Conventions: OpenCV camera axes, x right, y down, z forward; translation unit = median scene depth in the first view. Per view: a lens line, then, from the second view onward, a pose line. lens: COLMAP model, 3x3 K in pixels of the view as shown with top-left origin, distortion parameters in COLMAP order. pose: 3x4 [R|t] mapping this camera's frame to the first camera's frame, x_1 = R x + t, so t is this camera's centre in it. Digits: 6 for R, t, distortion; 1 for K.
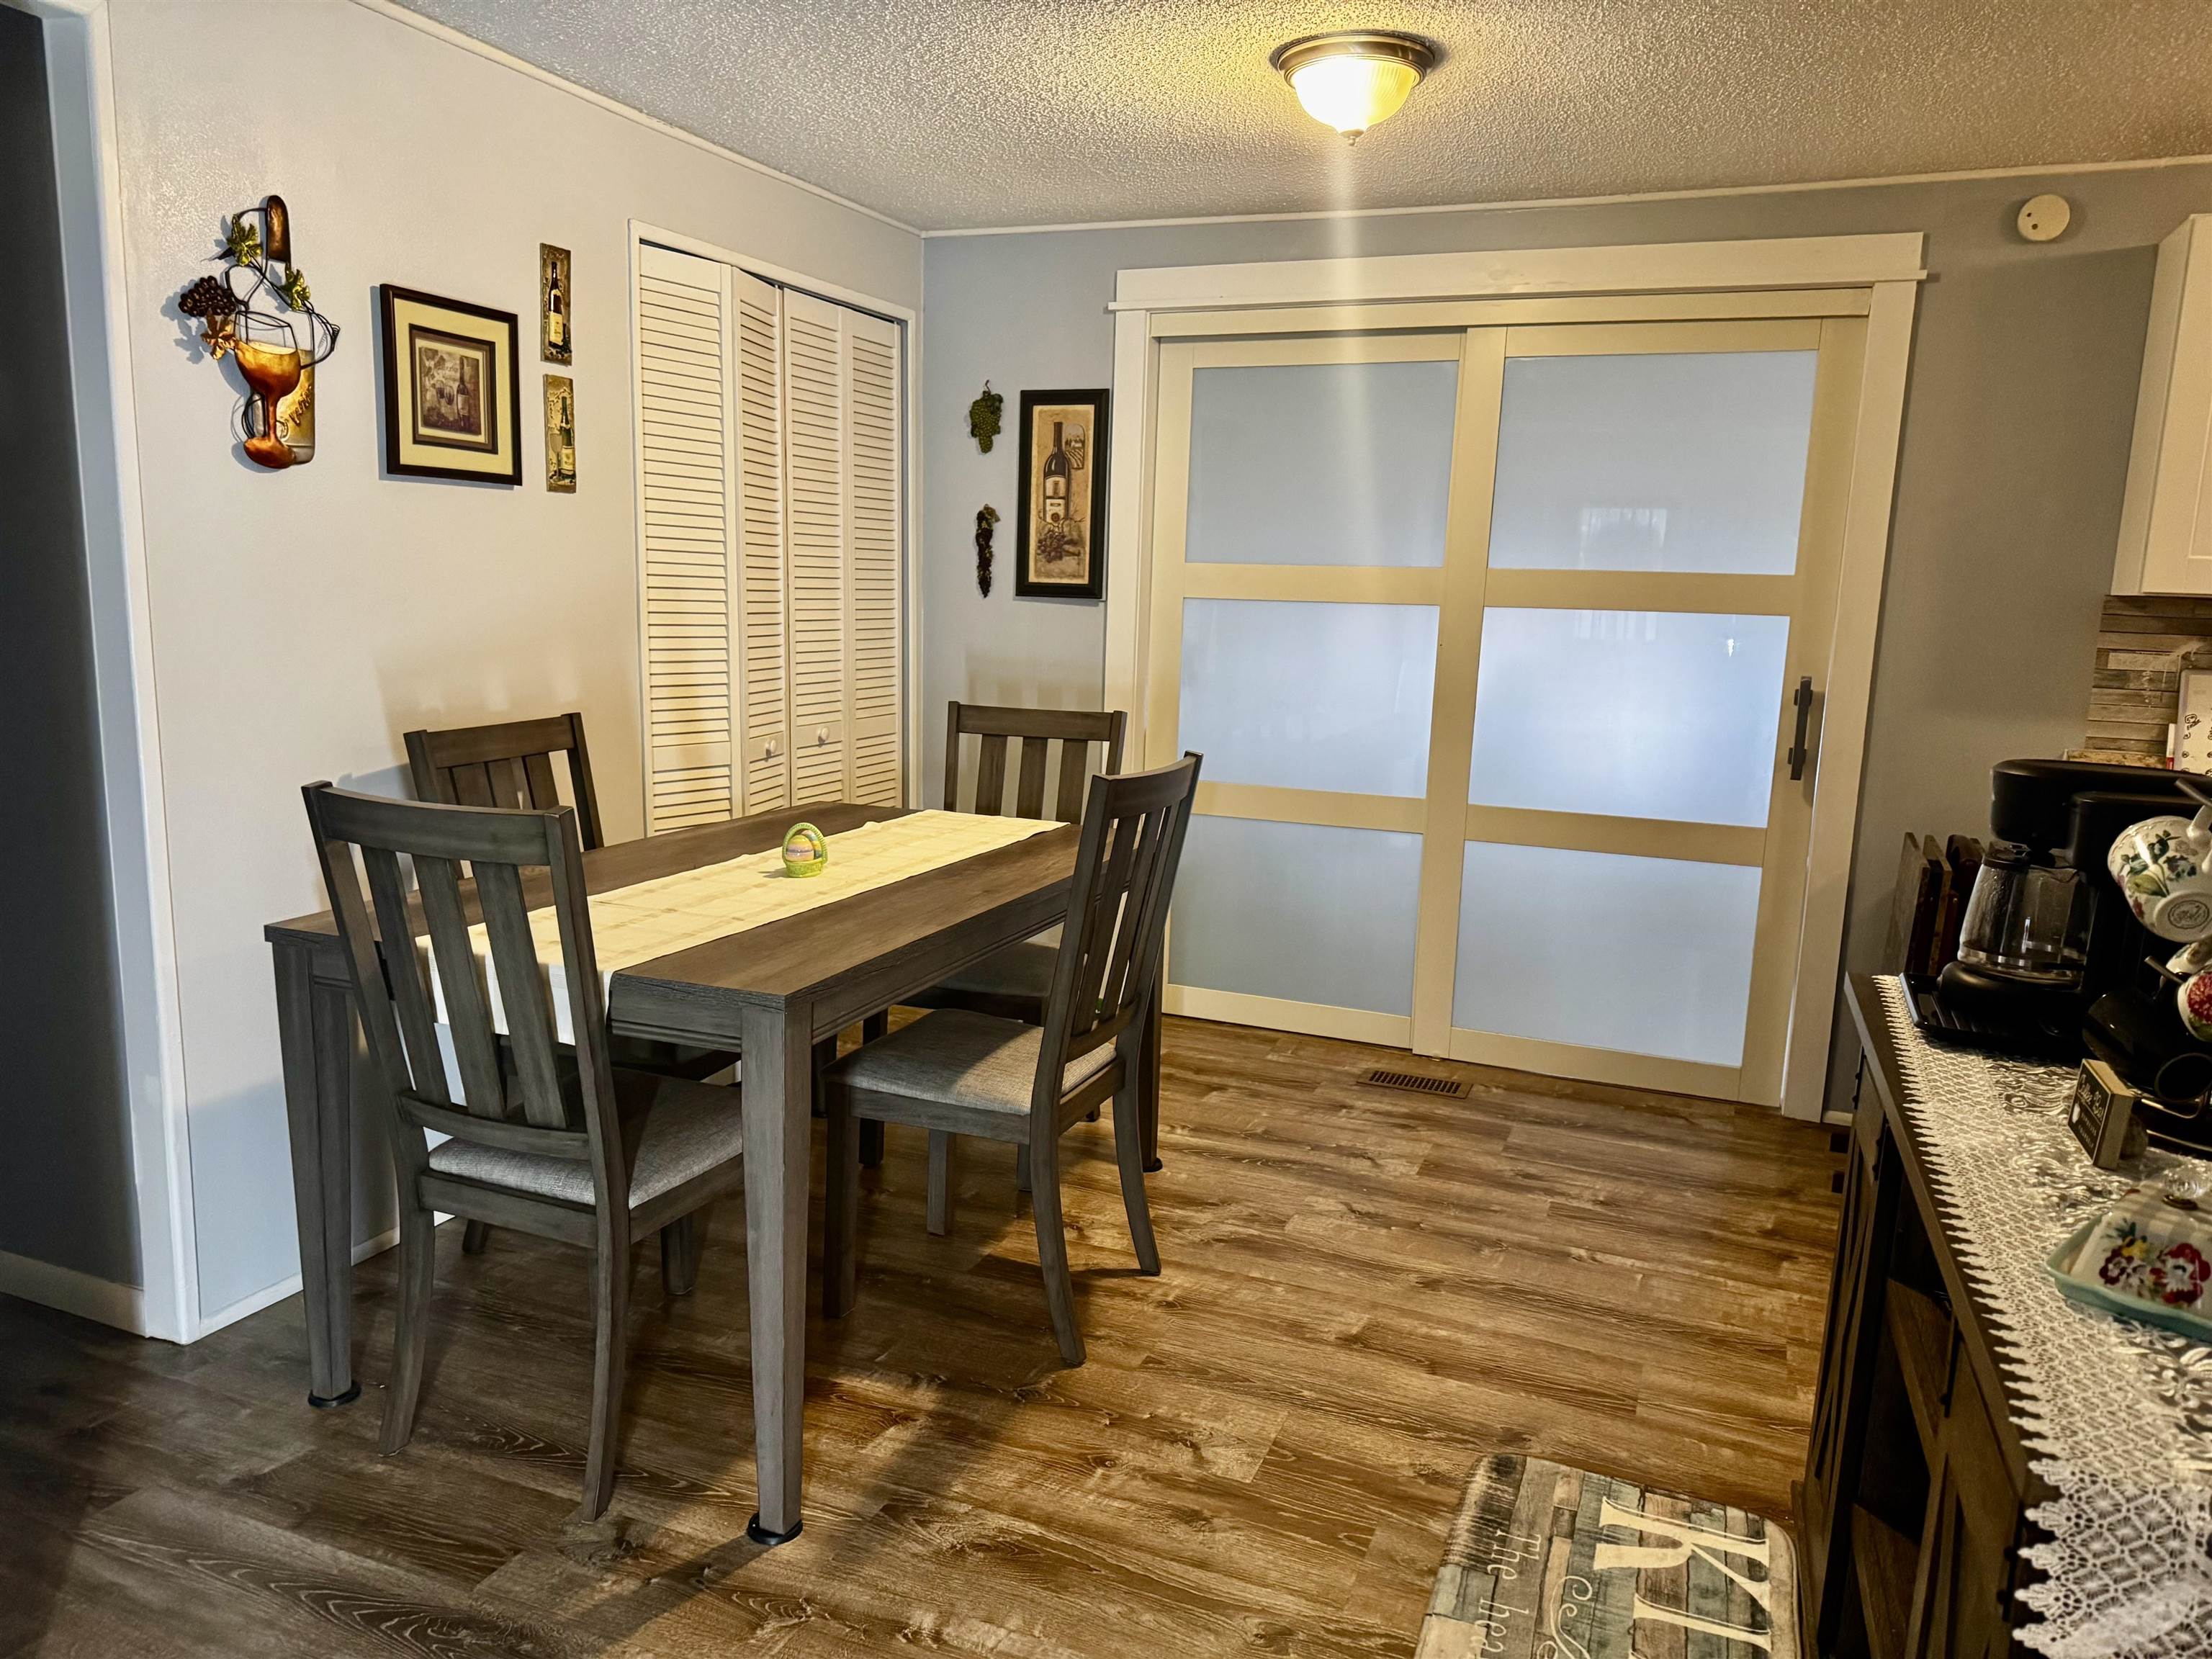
lens RADIAL K [[1540.3, 0, 1106.1], [0, 1540.3, 843.0], [0, 0, 1]] dist [0.074845, -0.098797]
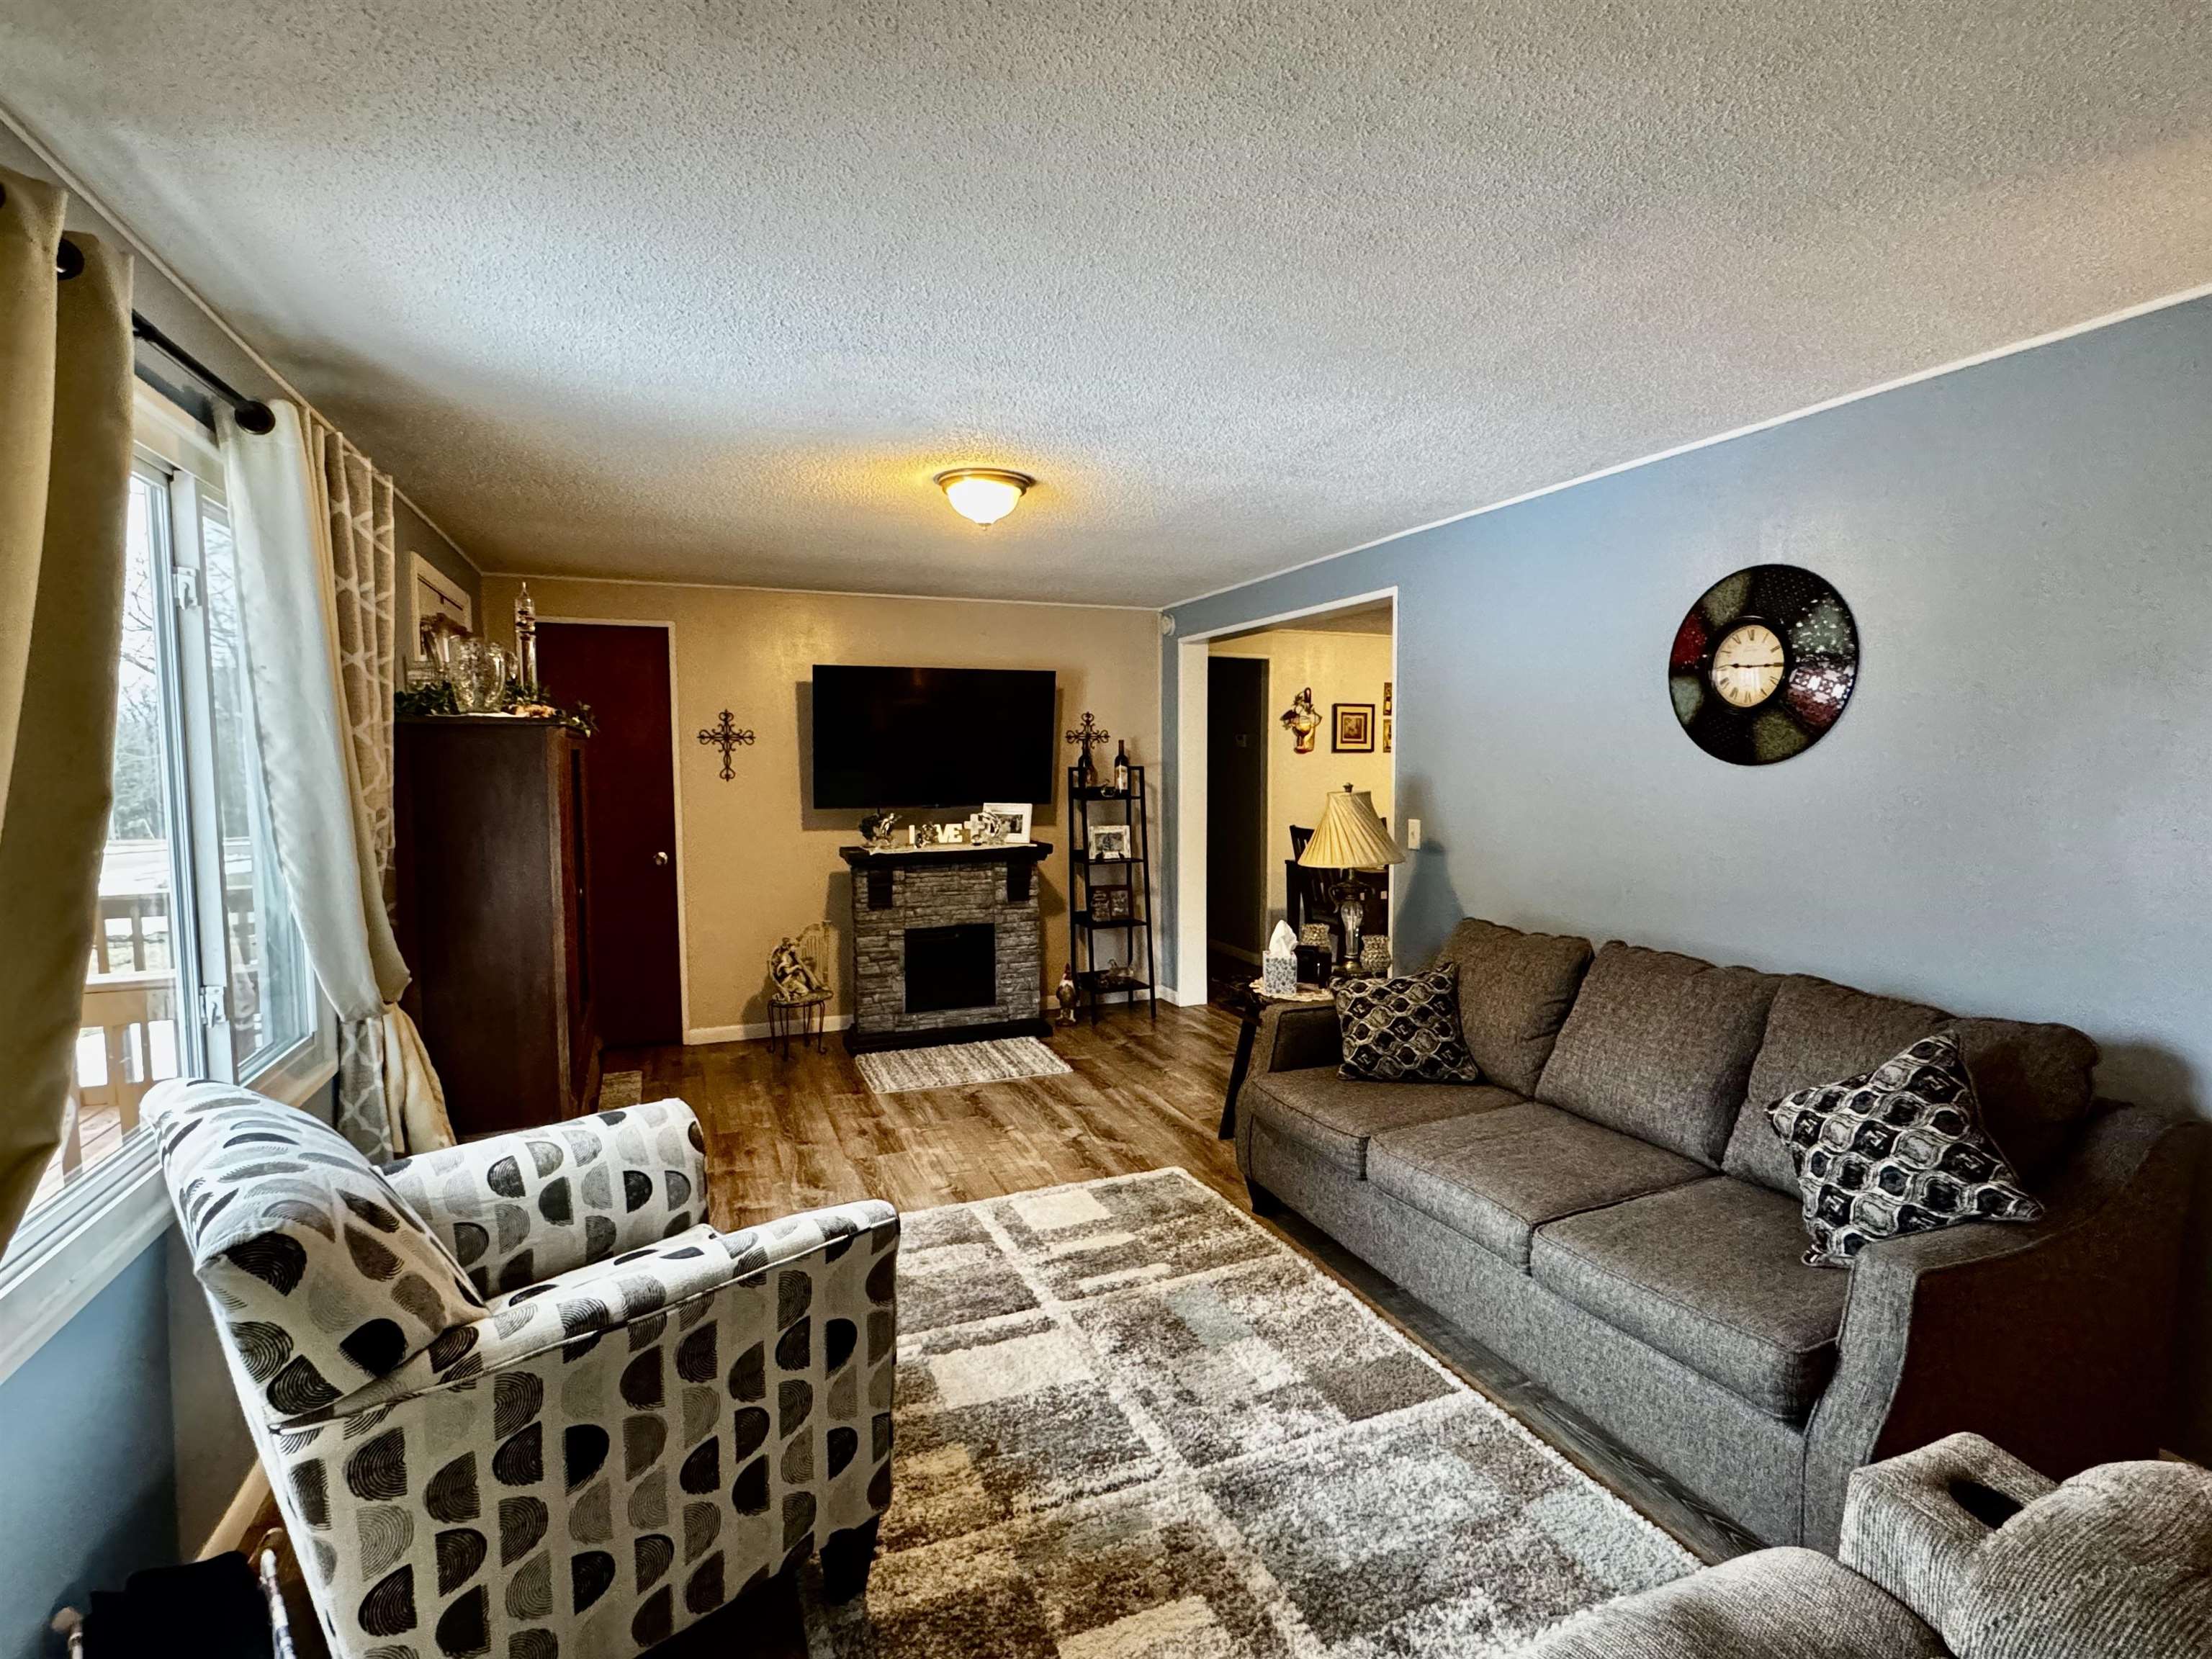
lens RADIAL K [[1058.6, 0, 1097.5], [0, 1058.6, 827.9], [0, 0, 1]] dist [-0.002153, -0.000252]
pose [[0.694013, 0.015108, -0.719804, 0.972121], [-0.097134, 0.992604, -0.072819, 0.183598], [0.713380, 0.120454, 0.690348, -1.128630]]
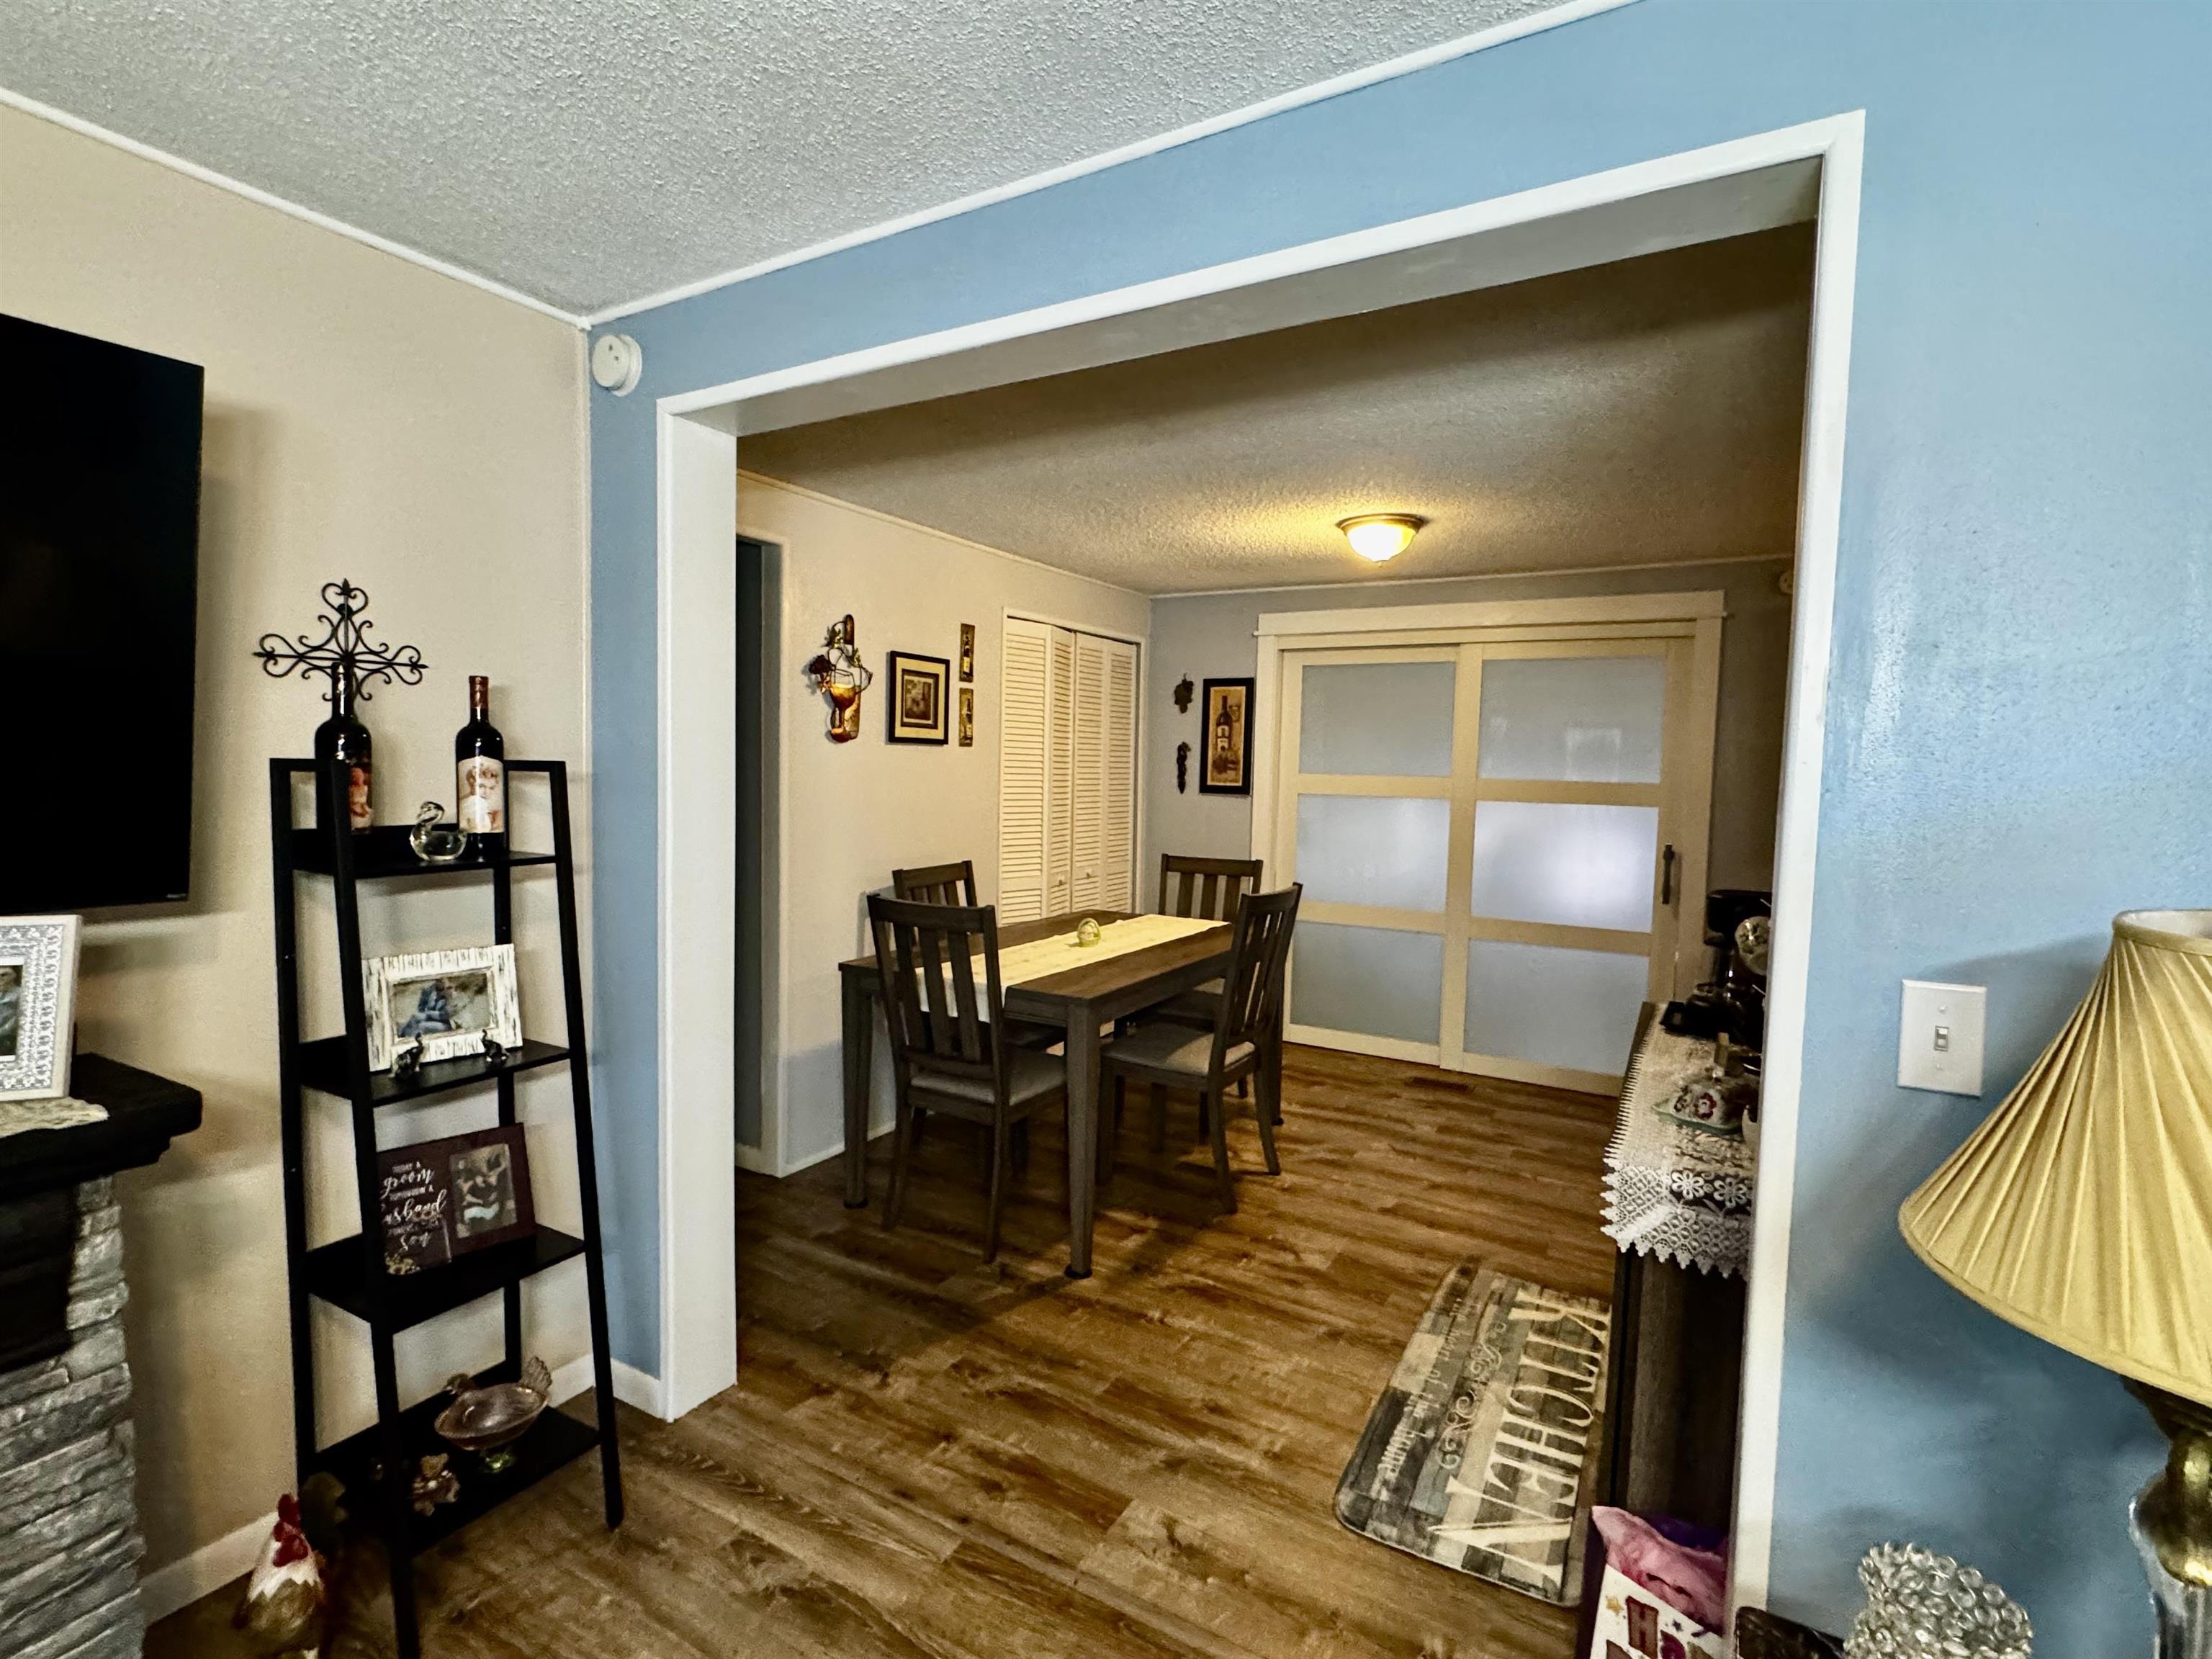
lens RADIAL K [[1058.6, 0, 1097.5], [0, 1058.6, 827.9], [0, 0, 1]] dist [-0.002153, -0.000252]
pose [[0.988719, 0.000315, -0.149781, 0.009369], [-0.017172, 0.993642, -0.111264, 0.020284], [0.148794, 0.112581, 0.982439, -0.282180]]
